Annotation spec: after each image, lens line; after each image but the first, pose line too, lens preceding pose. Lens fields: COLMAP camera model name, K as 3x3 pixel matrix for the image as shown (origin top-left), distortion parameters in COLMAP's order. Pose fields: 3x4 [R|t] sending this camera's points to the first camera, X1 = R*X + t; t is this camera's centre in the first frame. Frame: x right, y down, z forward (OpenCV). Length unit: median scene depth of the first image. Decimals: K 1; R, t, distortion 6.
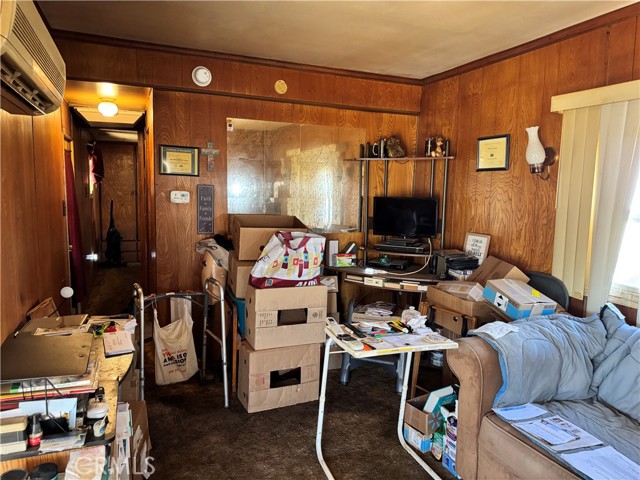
lens RADIAL K [[458.1, 0, 317.2], [0, 458.1, 241.0], [0, 0, 1]] dist [0.066354, -0.094753]
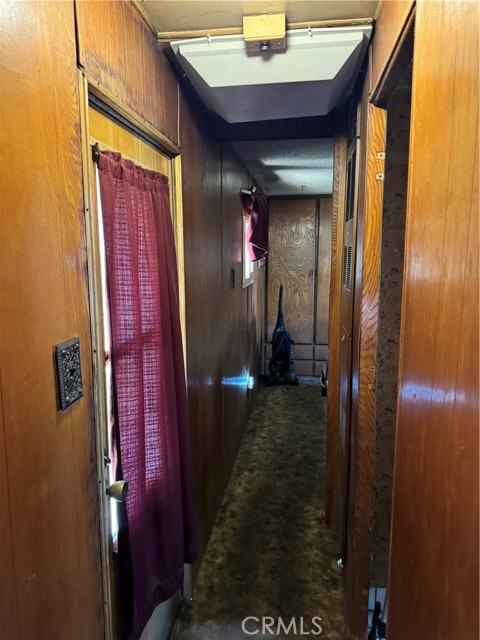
lens RADIAL K [[458.1, 0, 248.9], [0, 458.1, 317.8], [0, 0, 1]] dist [0.066354, -0.094753]
pose [[0.875297, 0.043799, -0.481598, -0.192585], [-0.037897, 0.999040, 0.021979, -0.061724], [0.482098, -0.000987, 0.876117, 0.465355]]
